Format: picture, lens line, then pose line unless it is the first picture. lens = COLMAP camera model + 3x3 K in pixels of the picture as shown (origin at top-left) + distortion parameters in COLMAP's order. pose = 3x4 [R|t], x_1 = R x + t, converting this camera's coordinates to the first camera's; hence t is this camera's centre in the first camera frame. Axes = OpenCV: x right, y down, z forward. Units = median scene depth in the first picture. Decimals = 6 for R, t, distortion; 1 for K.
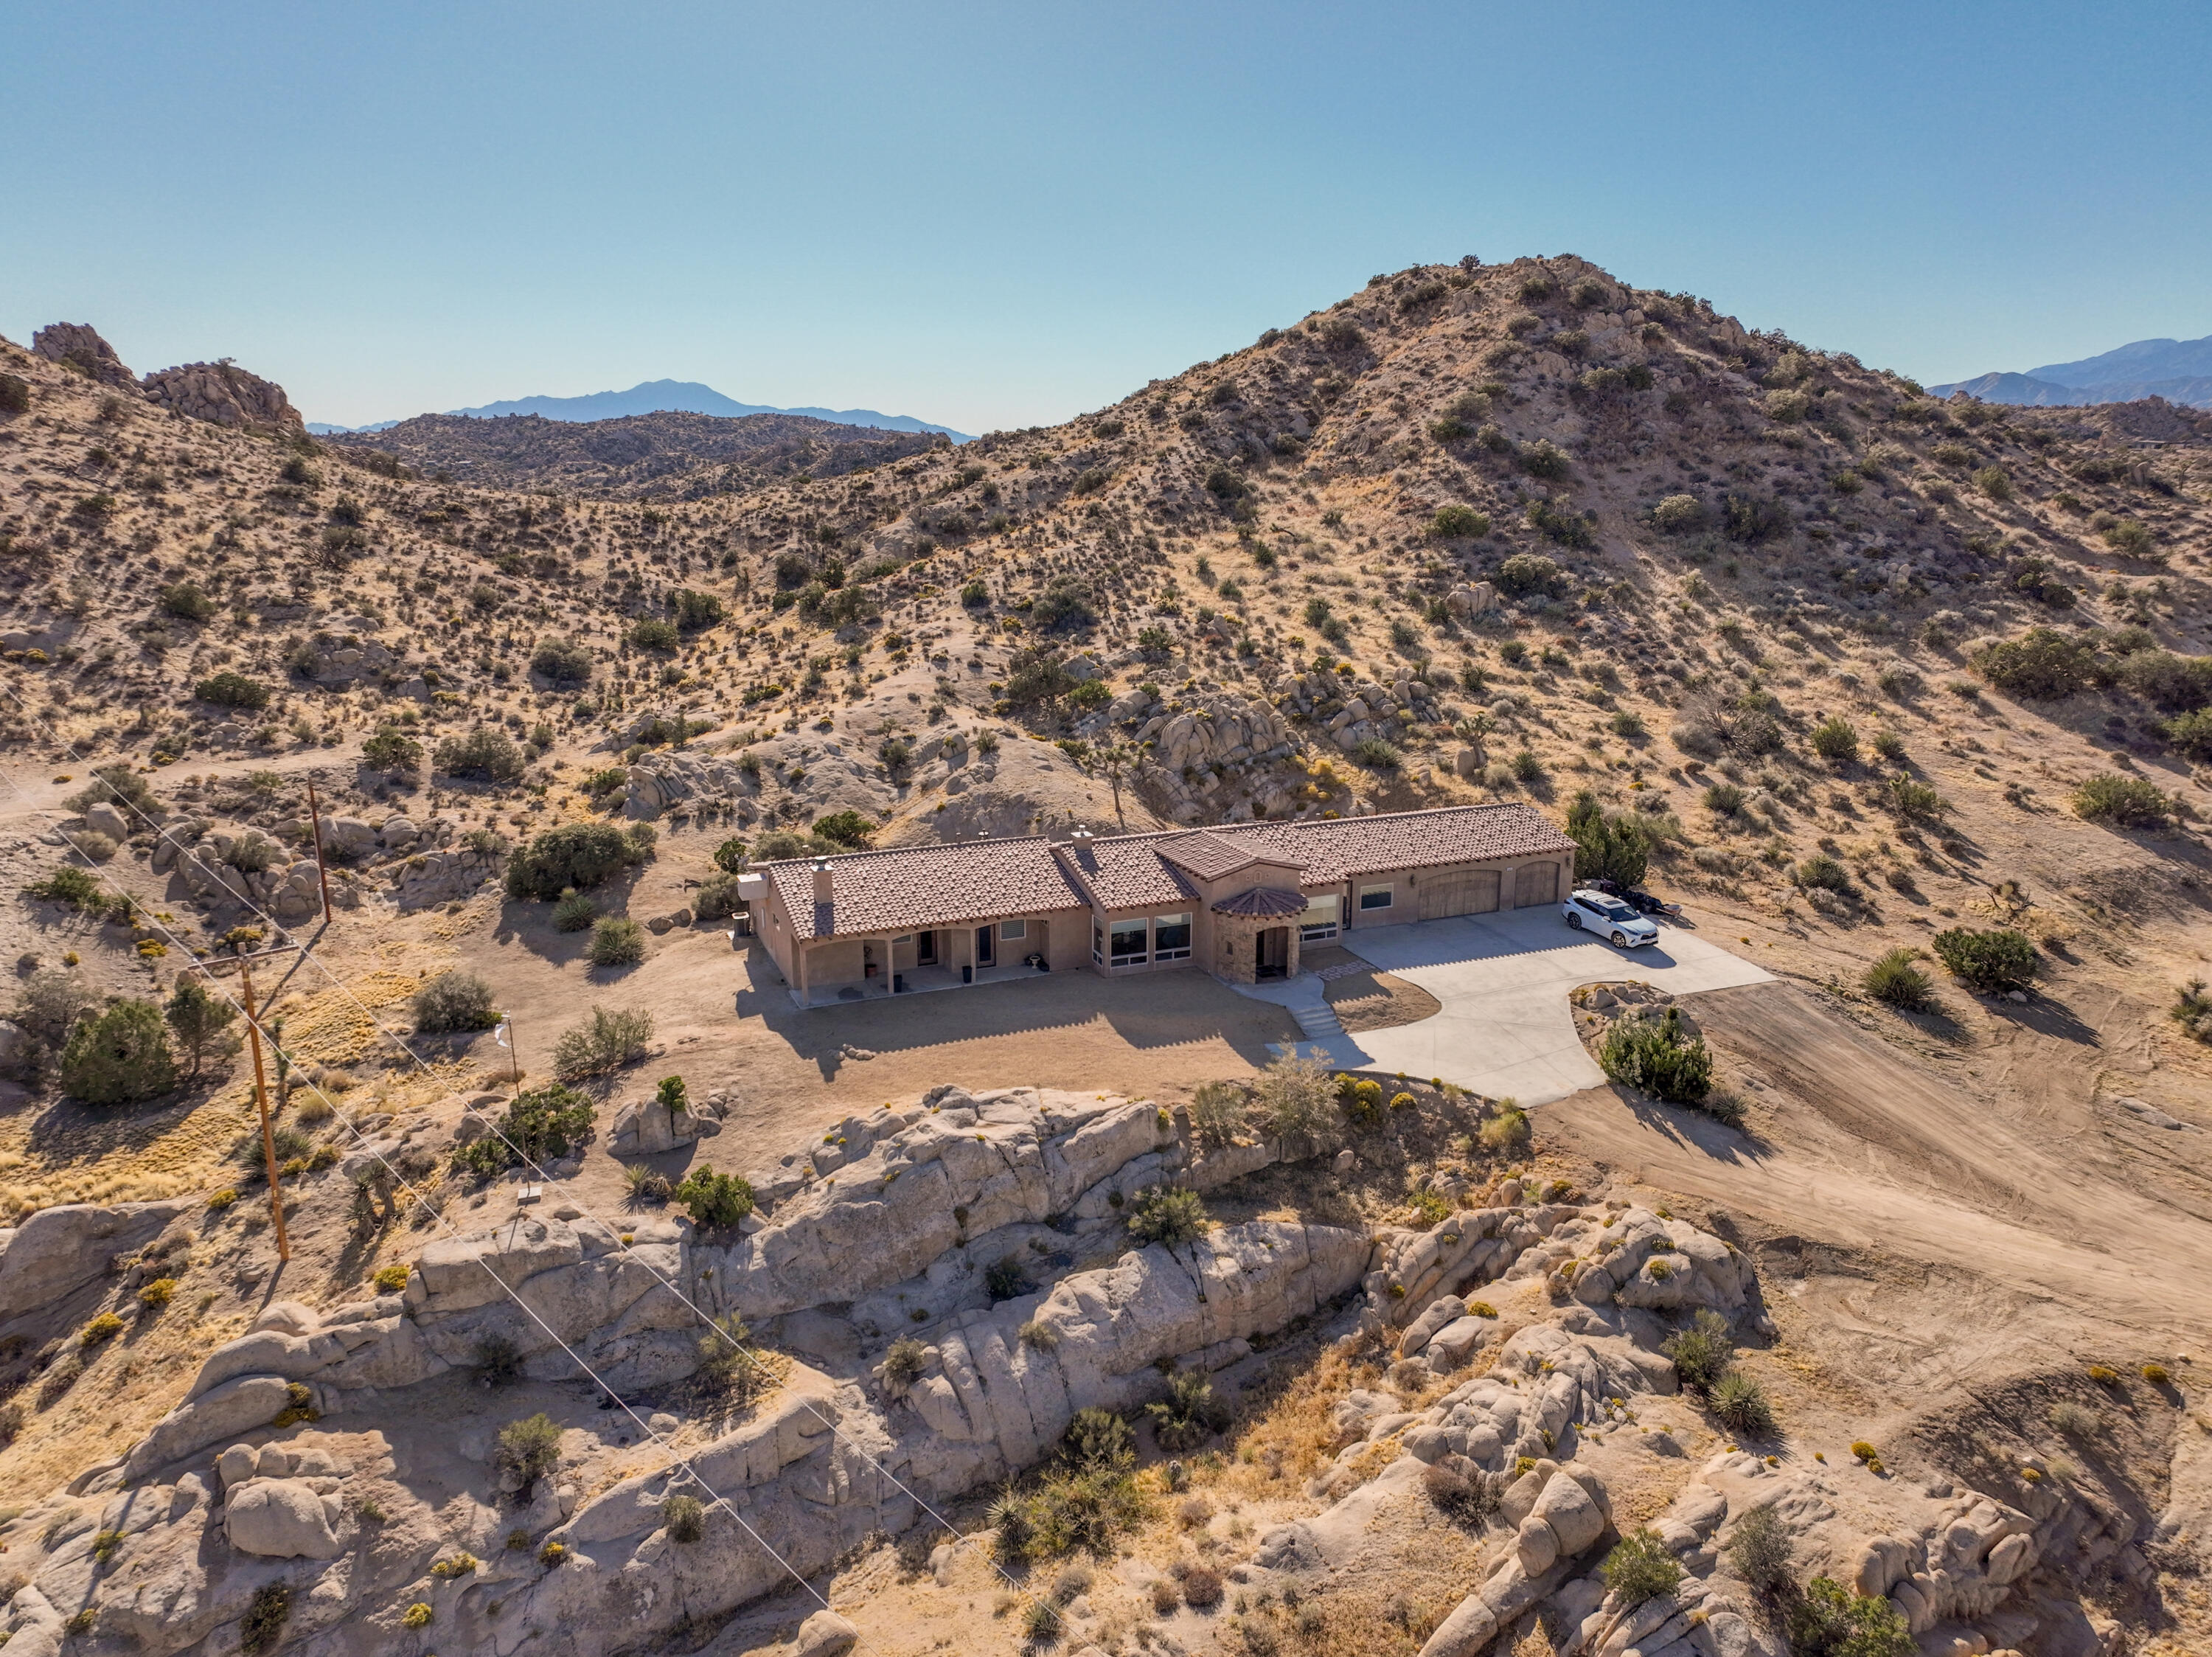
lens RADIAL K [[1554.9, 0, 1105.6], [0, 1554.9, 828.6], [0, 0, 1]] dist [-0.004895, 0.022547]
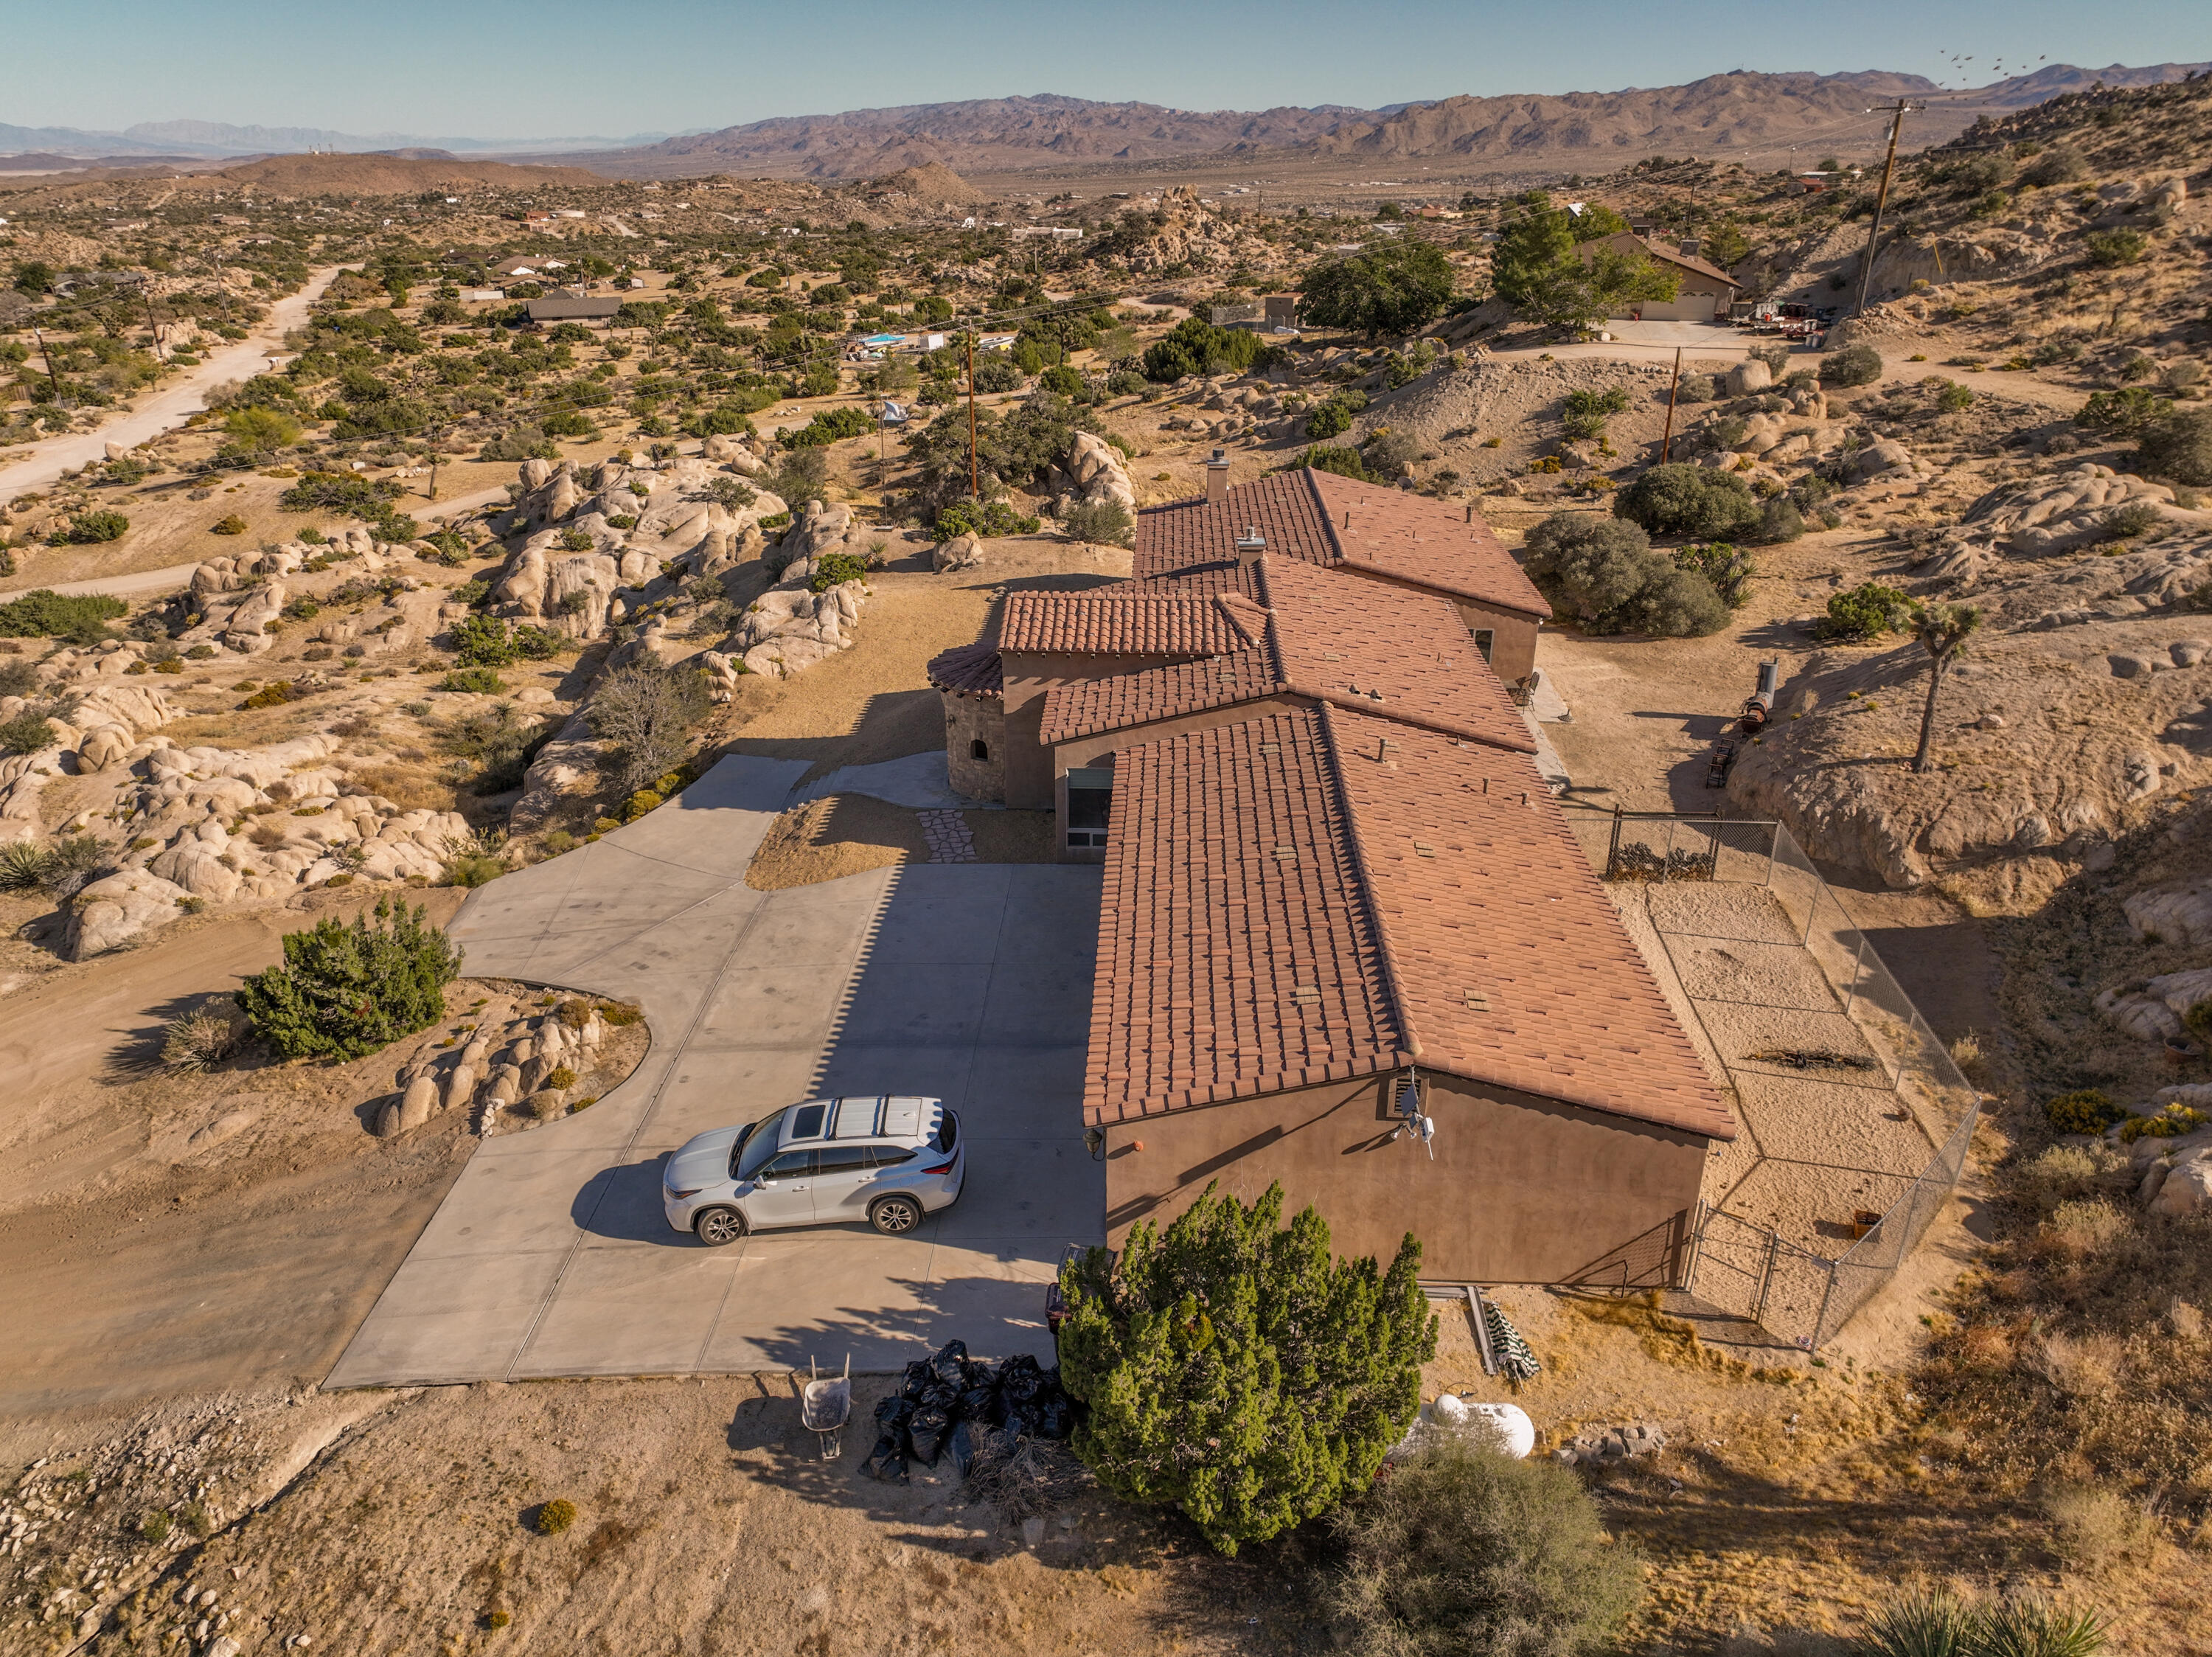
lens RADIAL K [[1554.9, 0, 1102.7], [0, 1554.9, 829.6], [0, 0, 1]] dist [-0.004895, 0.022547]
pose [[-0.428720, 0.376822, -0.821099, 0.423612], [-0.210049, 0.842380, 0.496261, -0.146455], [0.878680, 0.385228, -0.281994, 0.858815]]
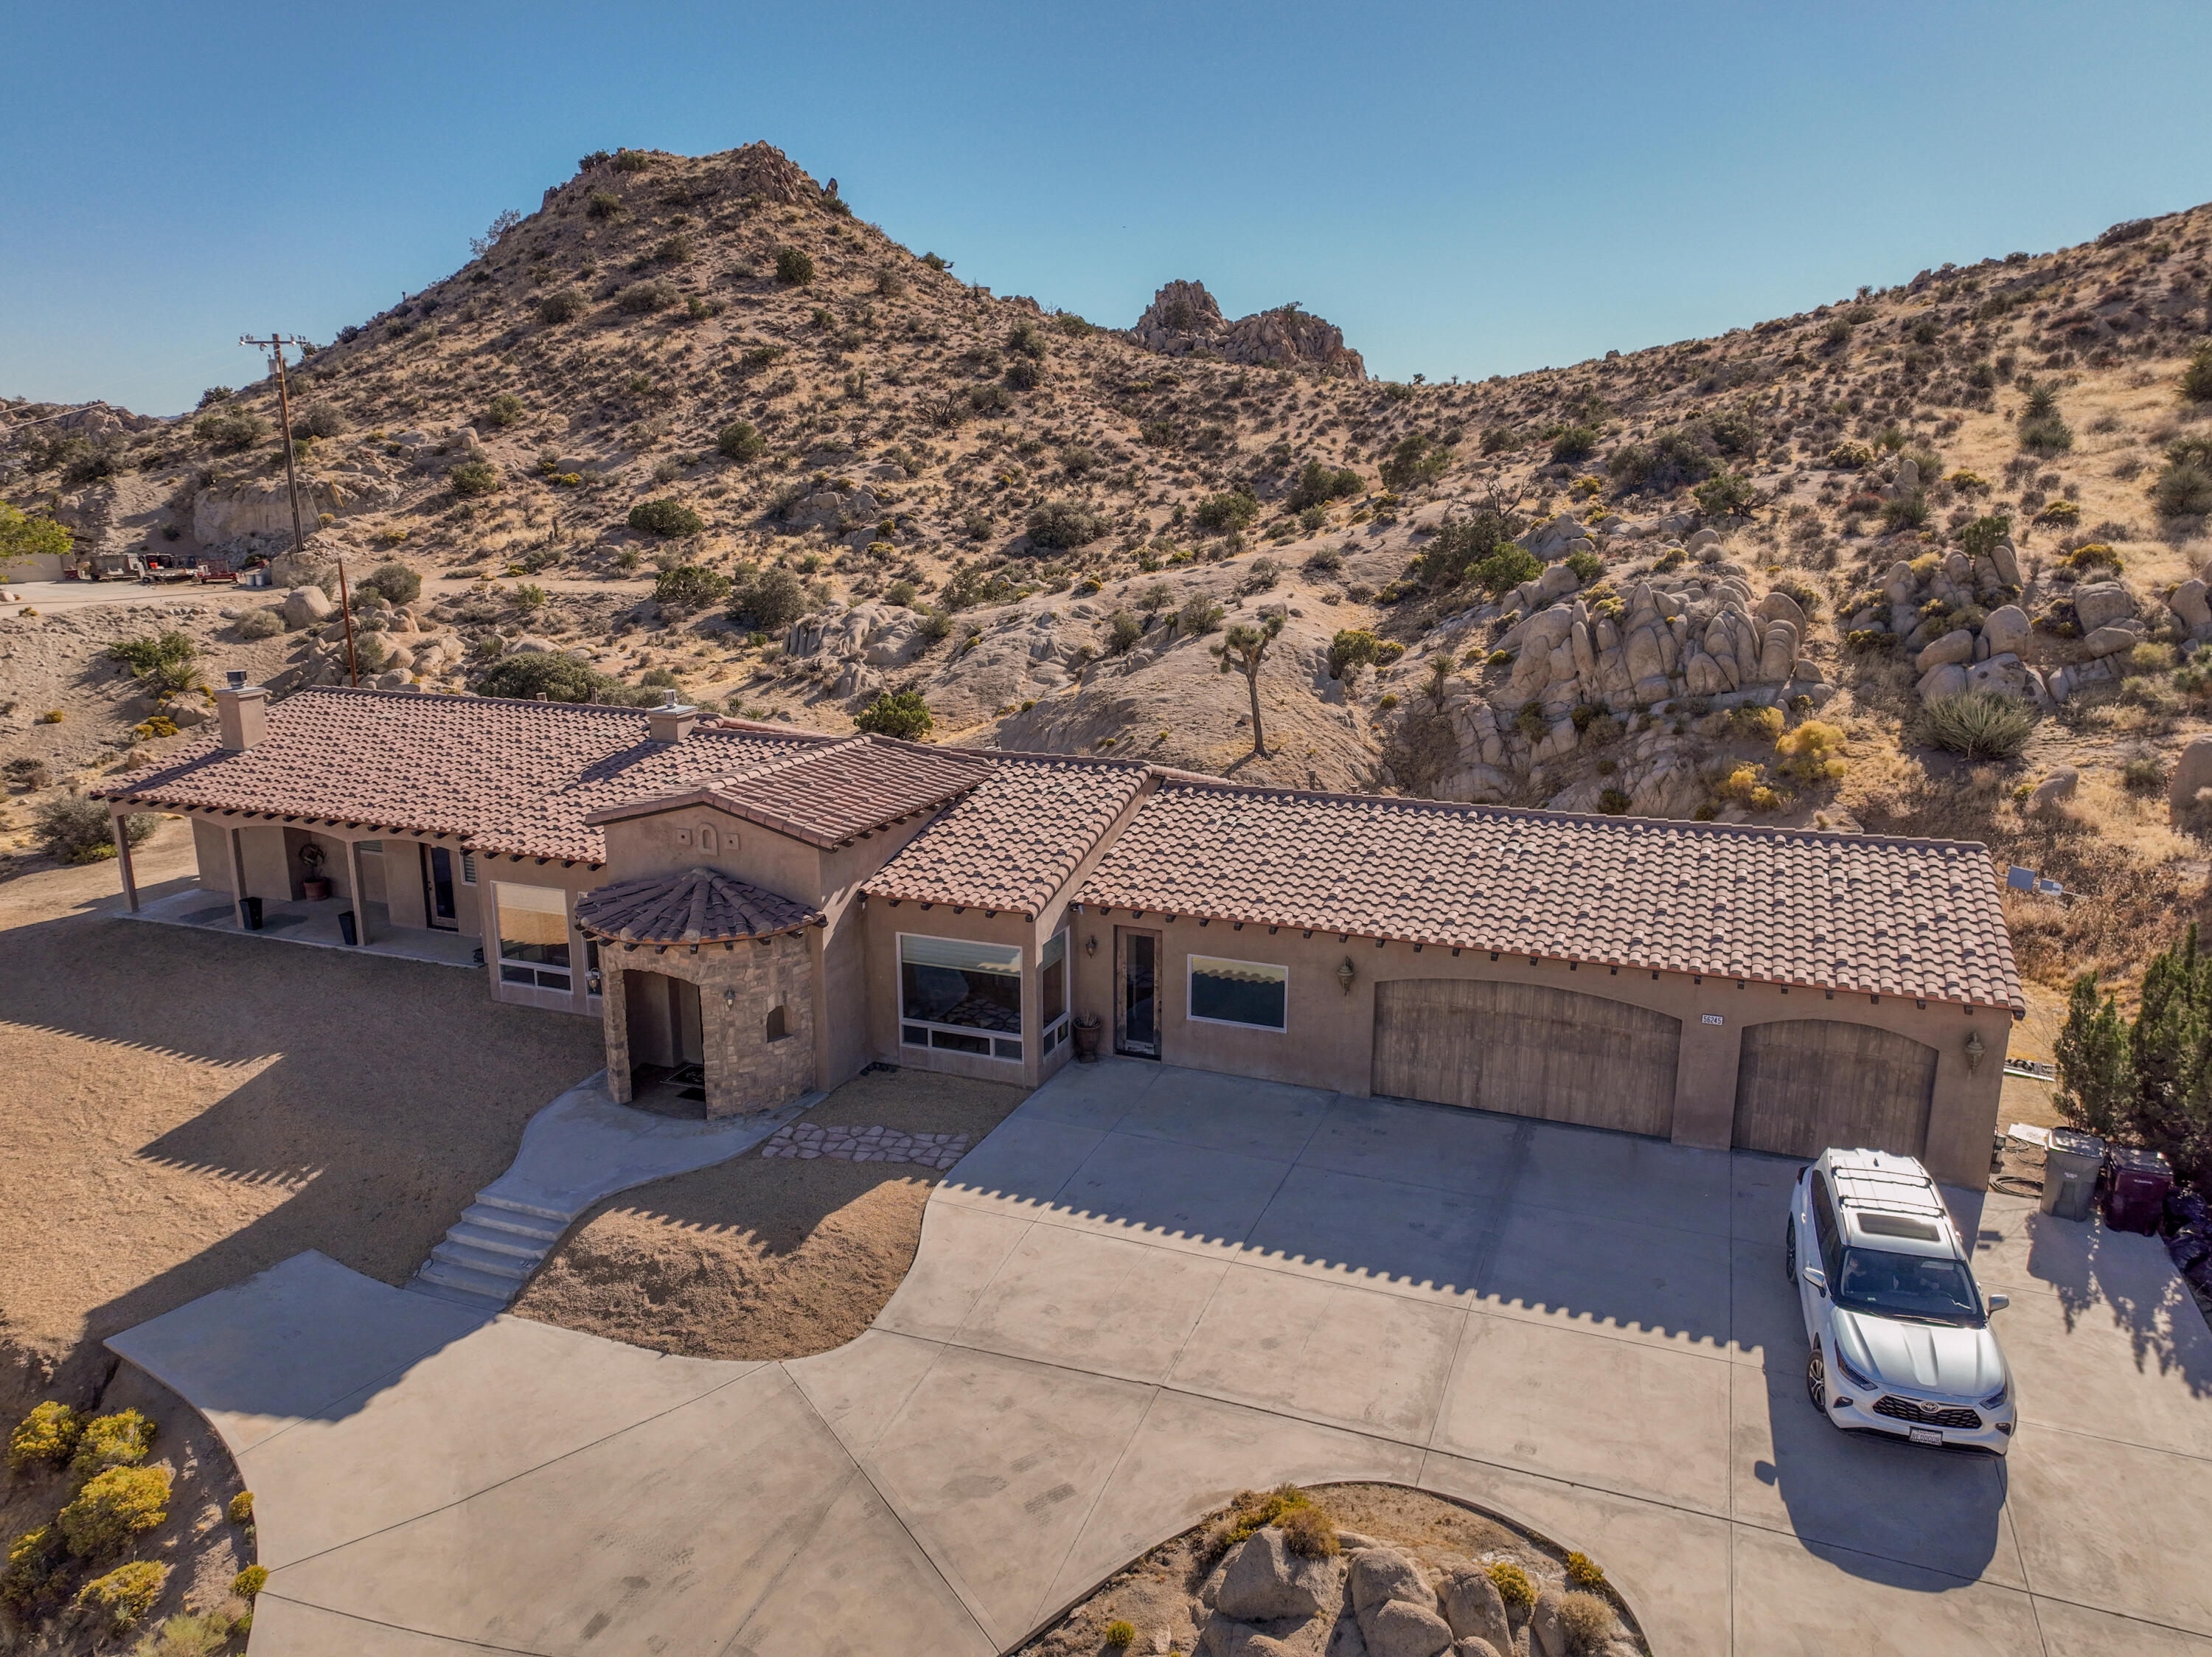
lens RADIAL K [[1554.9, 0, 1104.9], [0, 1554.9, 833.9], [0, 0, 1]] dist [-0.004895, 0.022547]
pose [[0.711144, 0.164833, -0.683450, 0.301936], [-0.165488, 0.984058, 0.065139, -0.008471], [0.683291, 0.066780, 0.727085, 0.547116]]
